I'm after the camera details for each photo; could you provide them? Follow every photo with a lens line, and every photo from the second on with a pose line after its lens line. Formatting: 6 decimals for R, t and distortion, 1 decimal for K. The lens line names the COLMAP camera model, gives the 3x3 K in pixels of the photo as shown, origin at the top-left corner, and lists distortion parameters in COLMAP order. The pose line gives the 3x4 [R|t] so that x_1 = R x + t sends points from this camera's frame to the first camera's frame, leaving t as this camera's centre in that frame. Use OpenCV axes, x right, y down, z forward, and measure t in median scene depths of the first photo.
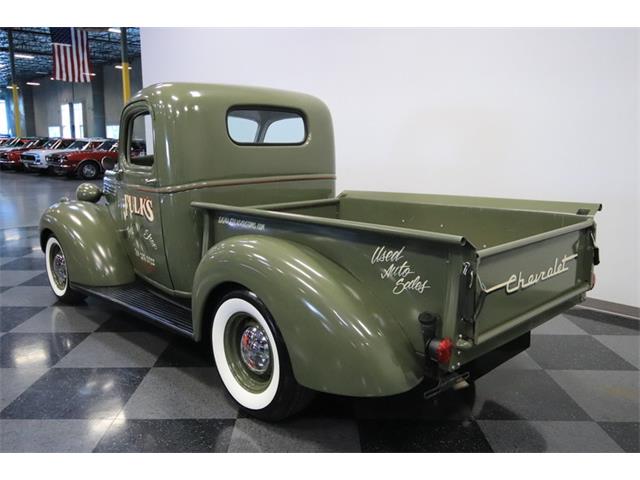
lens RADIAL K [[524.4, 0, 320.0], [0, 524.4, 240.0], [0, 0, 1]] dist [0.047691, -0.005295]
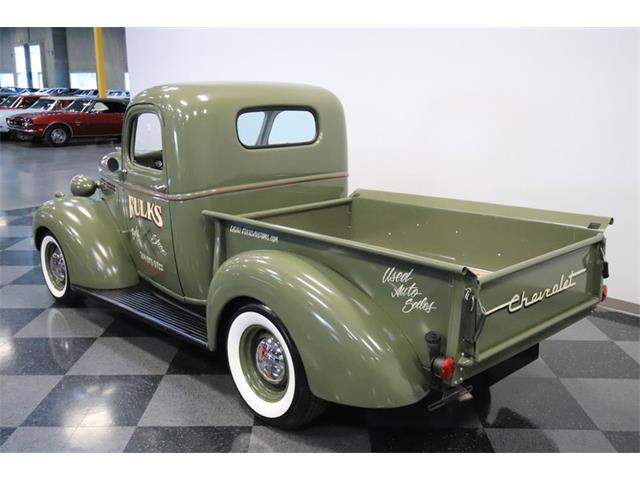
lens RADIAL K [[636.9, 0, 320.0], [0, 636.9, 240.0], [0, 0, 1]] dist [0.063625, 0.022245]
pose [[0.999927, -0.000275, -0.012109, -0.009608], [0.000895, 0.998685, 0.051259, -0.085957], [0.012079, -0.051266, 0.998612, -0.223389]]
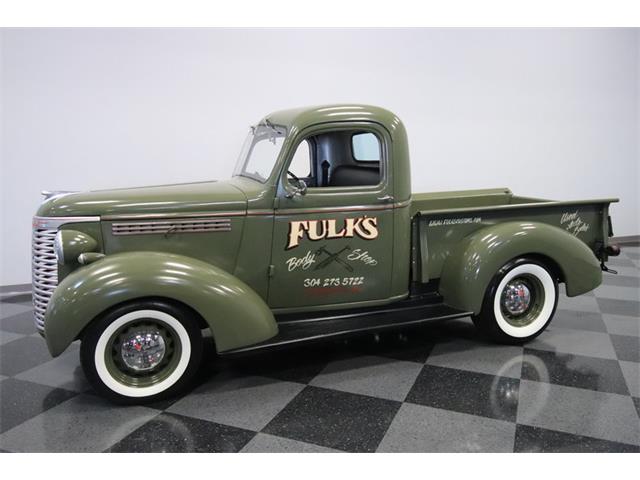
lens RADIAL K [[524.4, 0, 320.0], [0, 524.4, 240.0], [0, 0, 1]] dist [0.047691, -0.005295]
pose [[0.406441, -0.152037, 0.900939, -1.533968], [0.177287, 0.980440, 0.085474, -0.164931], [-0.896312, 0.124985, 0.425445, 0.782275]]
